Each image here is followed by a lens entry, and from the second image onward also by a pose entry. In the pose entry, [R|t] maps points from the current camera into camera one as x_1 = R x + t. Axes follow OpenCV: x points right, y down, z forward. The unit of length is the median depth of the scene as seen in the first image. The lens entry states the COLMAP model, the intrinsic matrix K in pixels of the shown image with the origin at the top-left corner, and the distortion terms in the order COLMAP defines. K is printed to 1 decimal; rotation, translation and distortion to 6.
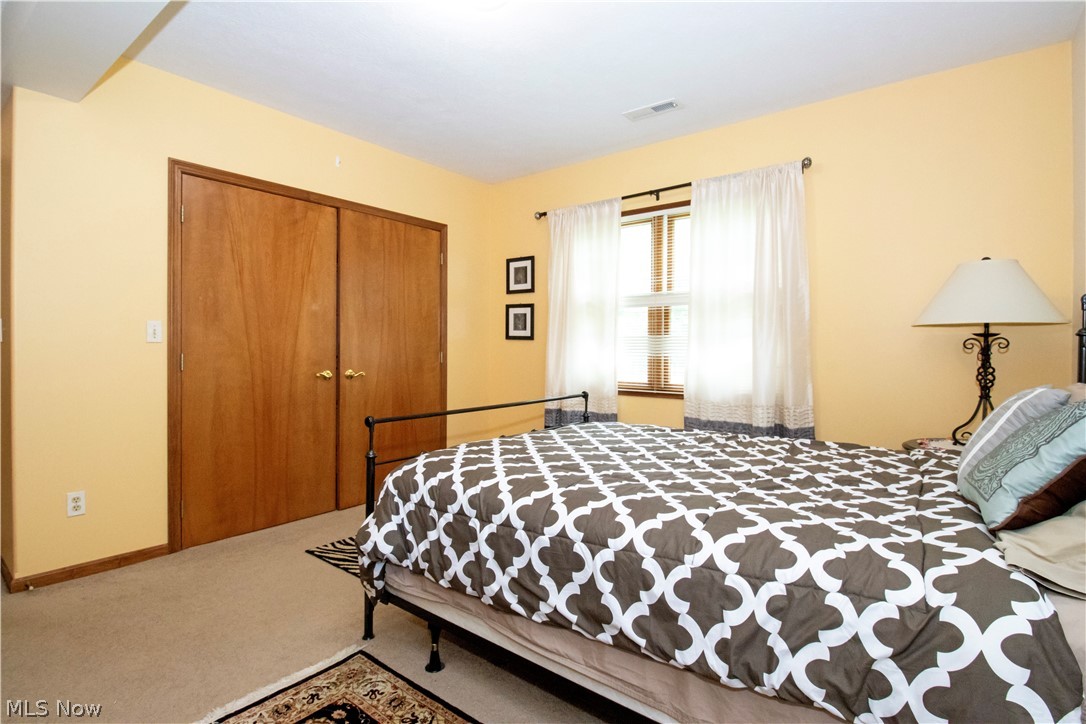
lens RADIAL K [[532.6, 0, 540.0], [0, 532.6, 354.6], [0, 0, 1]] dist [-0.000378, -0.007790]
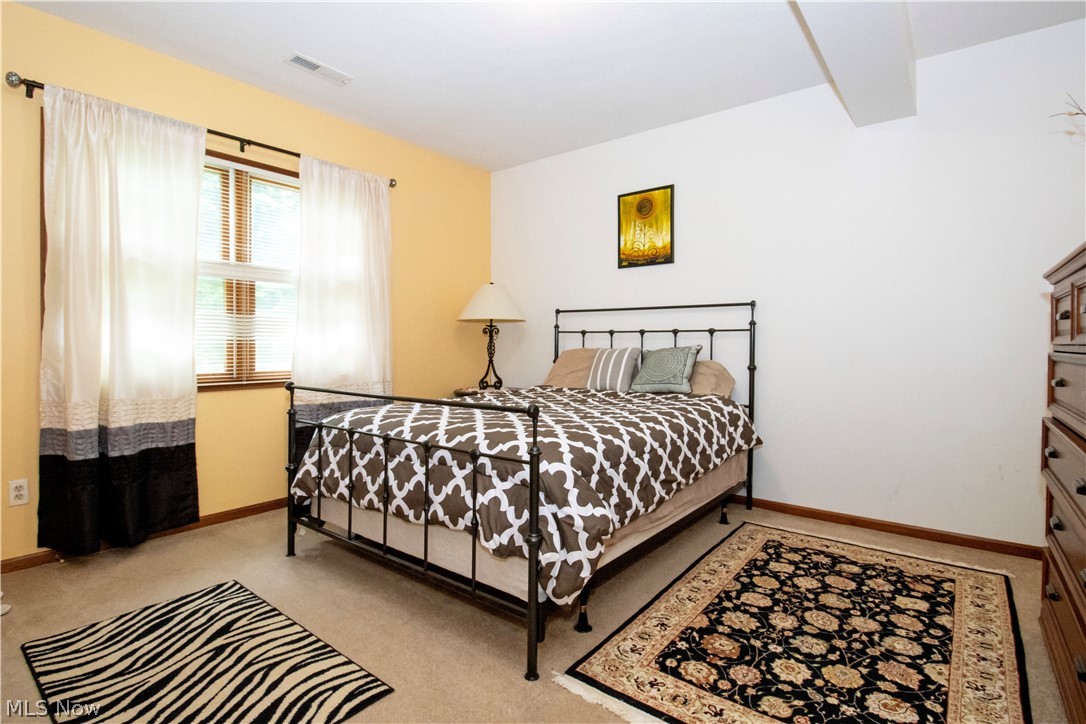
lens RADIAL K [[532.6, 0, 539.3], [0, 532.6, 355.9], [0, 0, 1]] dist [-0.000378, -0.007790]
pose [[0.005161, -0.024077, 0.999697, -0.615717], [0.012620, 0.999632, 0.024010, 0.014325], [-0.999907, 0.012492, 0.005463, 0.538185]]
